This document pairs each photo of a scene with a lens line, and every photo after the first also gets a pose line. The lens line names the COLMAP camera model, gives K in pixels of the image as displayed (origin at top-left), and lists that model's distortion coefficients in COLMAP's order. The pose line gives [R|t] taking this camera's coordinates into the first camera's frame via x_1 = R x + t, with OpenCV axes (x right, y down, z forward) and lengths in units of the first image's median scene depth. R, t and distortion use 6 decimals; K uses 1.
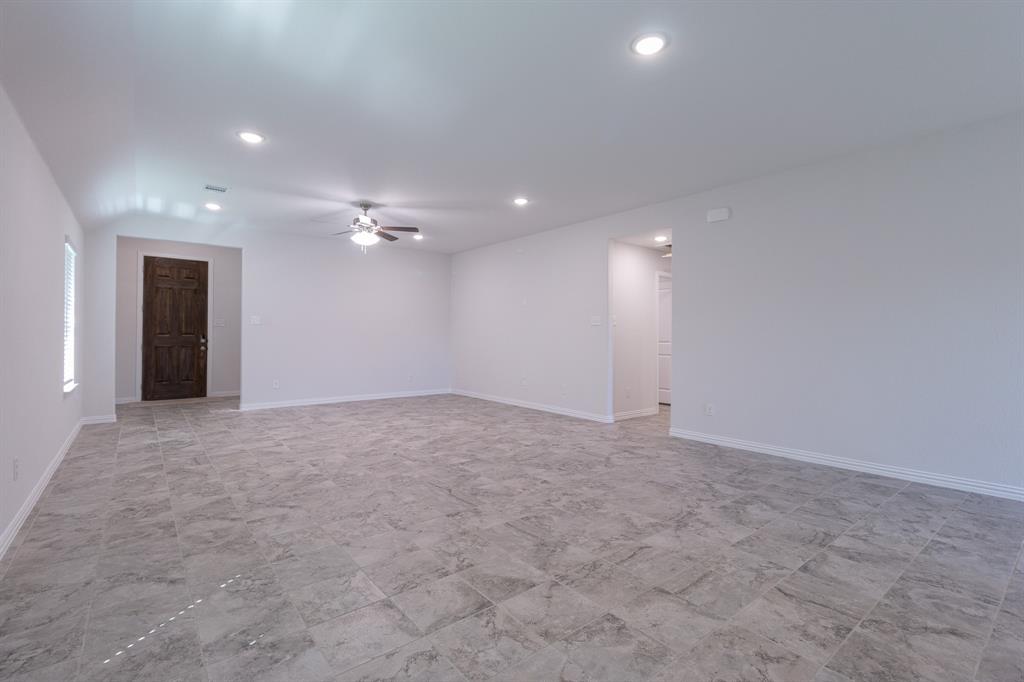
lens RADIAL K [[471.5, 0, 513.3], [0, 471.5, 334.0], [0, 0, 1]] dist [0.004057, -0.000474]
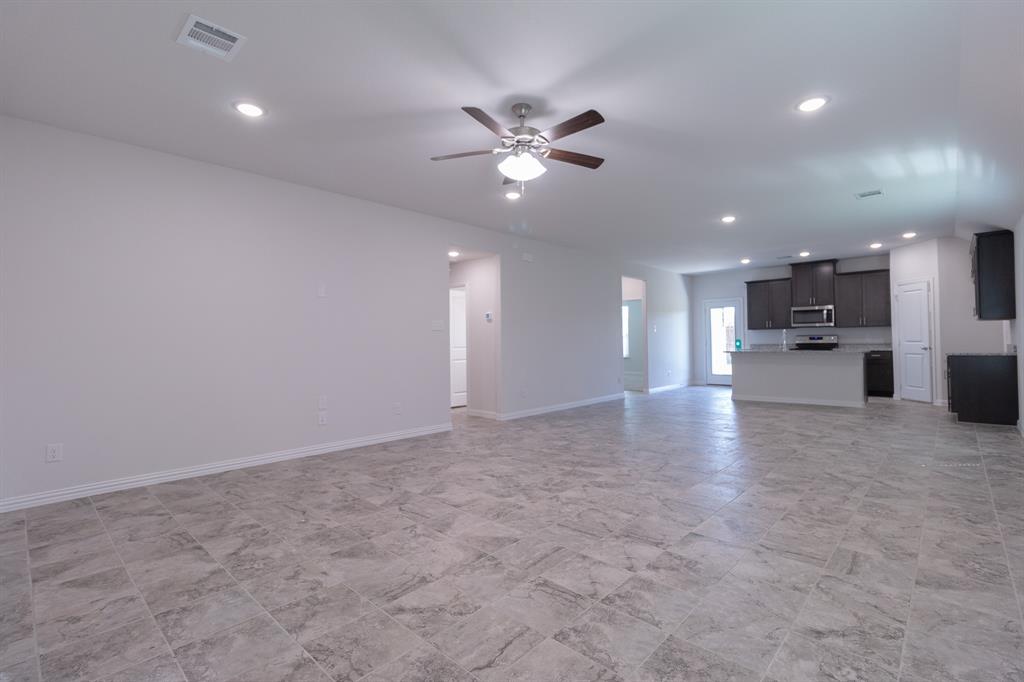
lens RADIAL K [[469.5, 0, 515.7], [0, 469.5, 334.5], [0, 0, 1]] dist [0.000200, 0.000074]
pose [[-0.151753, 0.015634, 0.988295, -0.418296], [0.004523, 0.999875, -0.015123, 0.002446], [-0.988408, 0.002176, -0.151805, 0.532211]]
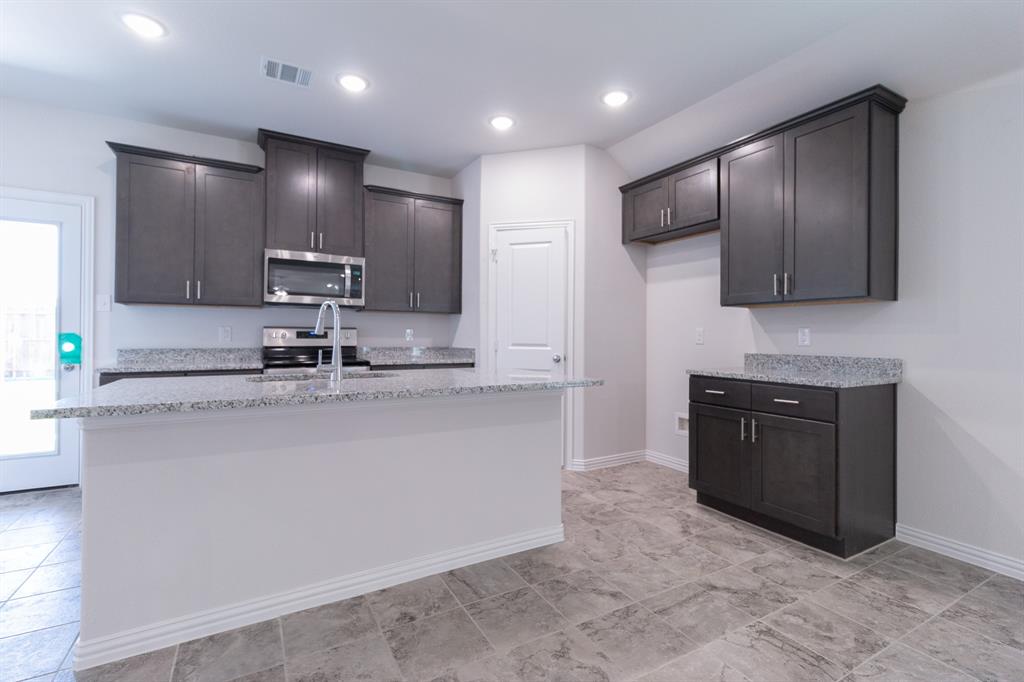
lens RADIAL K [[468.3, 0, 517.7], [0, 468.3, 334.4], [0, 0, 1]] dist [0.004843, 0.000634]
pose [[-0.988290, -0.008057, 0.152371, 1.039964], [-0.010066, 0.999872, -0.012418, 0.000157], [-0.152252, -0.013806, -0.988245, -0.375262]]
